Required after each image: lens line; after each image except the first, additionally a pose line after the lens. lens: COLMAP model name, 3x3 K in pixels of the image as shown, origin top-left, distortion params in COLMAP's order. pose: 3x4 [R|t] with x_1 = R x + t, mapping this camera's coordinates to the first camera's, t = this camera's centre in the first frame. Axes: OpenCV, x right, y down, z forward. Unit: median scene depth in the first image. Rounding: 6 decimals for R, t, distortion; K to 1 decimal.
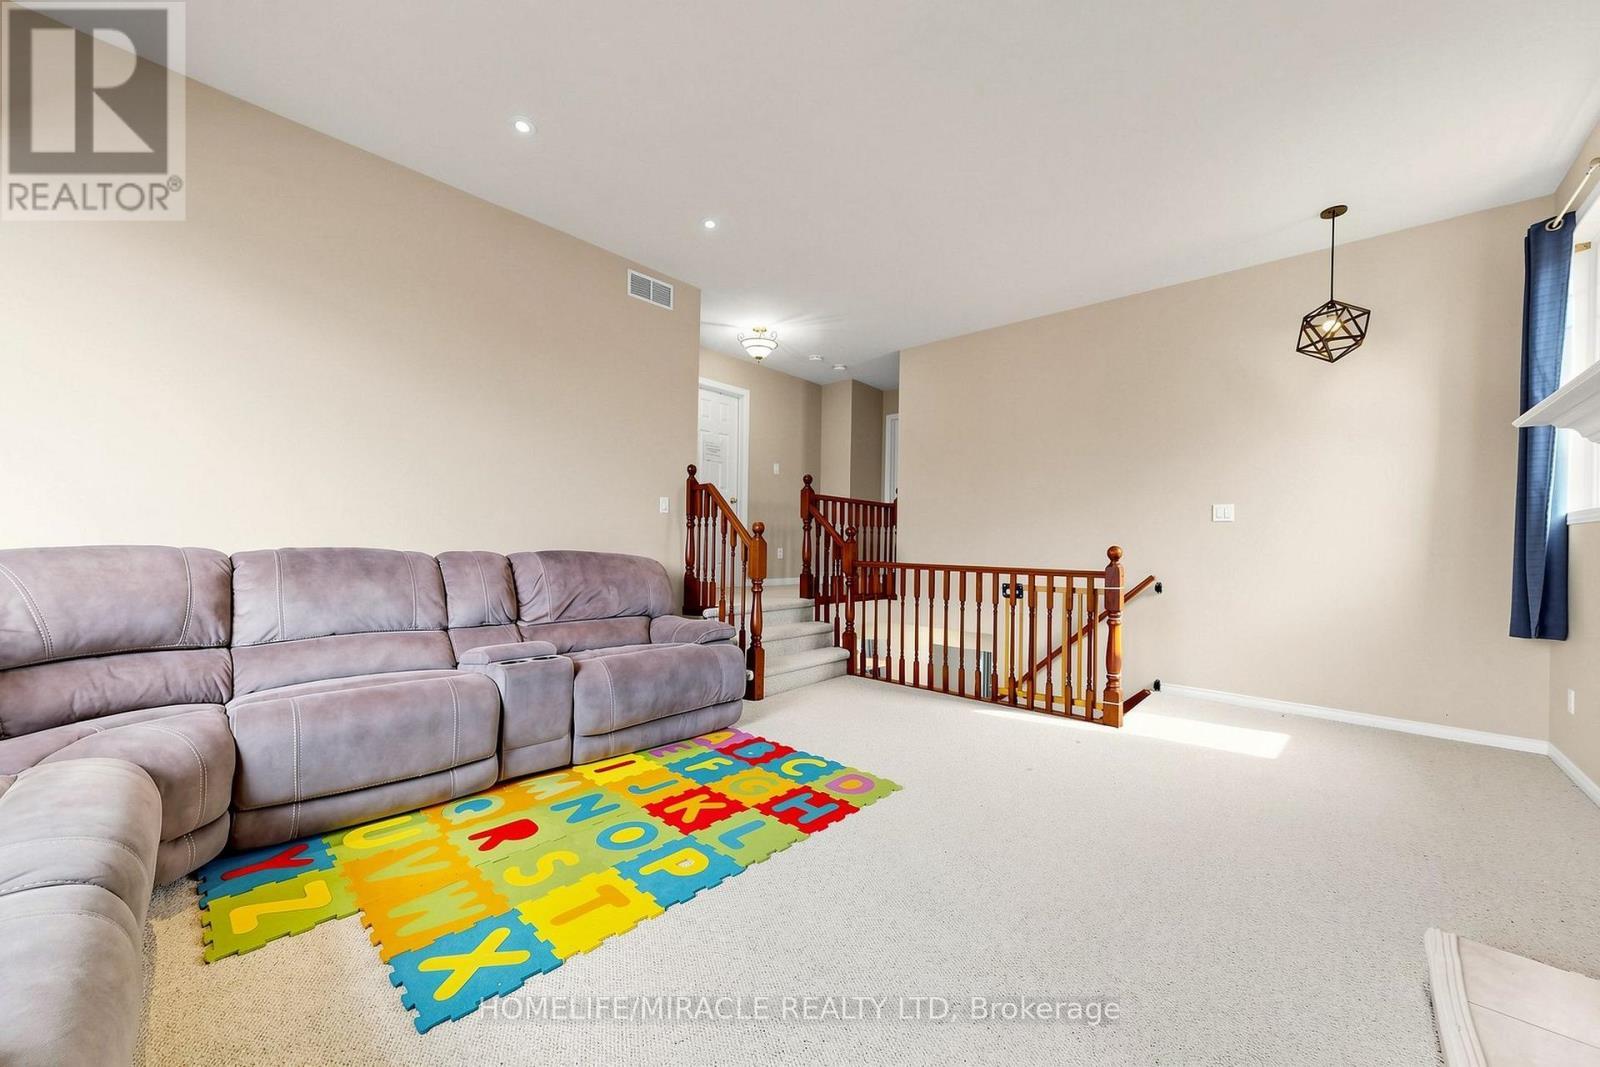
lens RADIAL K [[601.7, 0, 793.5], [0, 601.7, 536.4], [0, 0, 1]] dist [-0.000119, 0.000089]
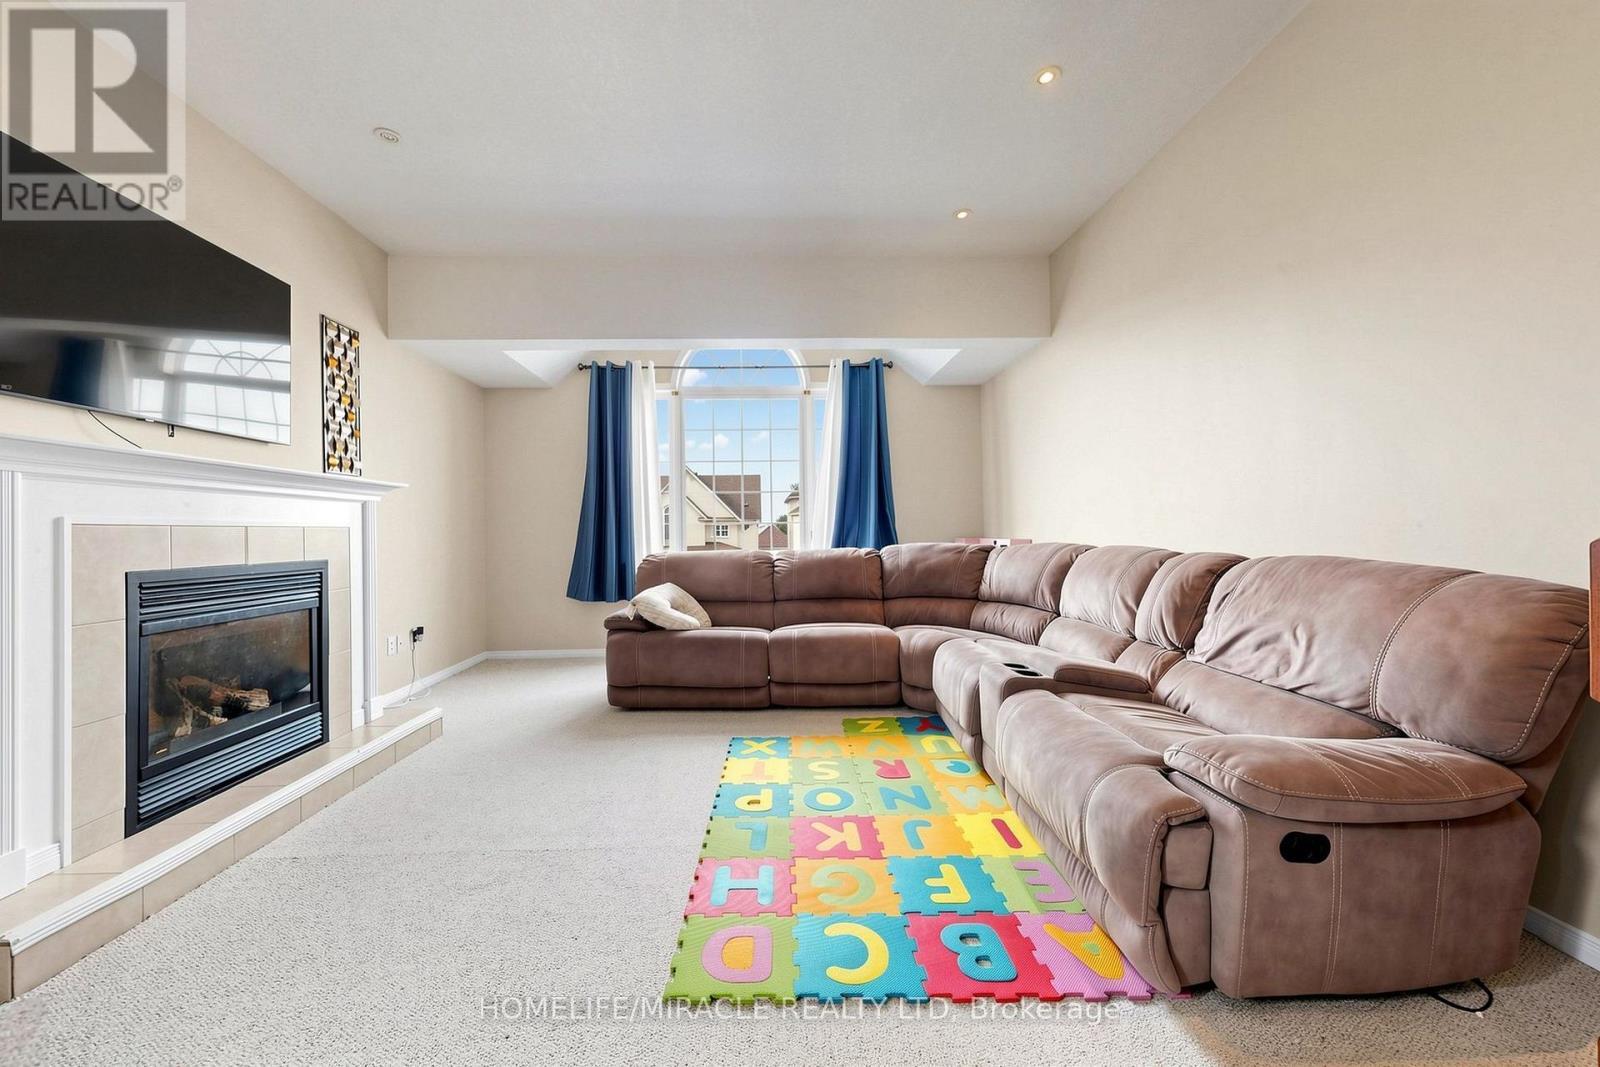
lens RADIAL K [[601.7, 0, 793.5], [0, 601.7, 536.4], [0, 0, 1]] dist [-0.000119, 0.000089]
pose [[-0.709485, -0.012603, -0.704608, 0.512043], [-0.002614, 0.999880, -0.015253, 0.018919], [0.704716, -0.008980, -0.709433, 1.572486]]
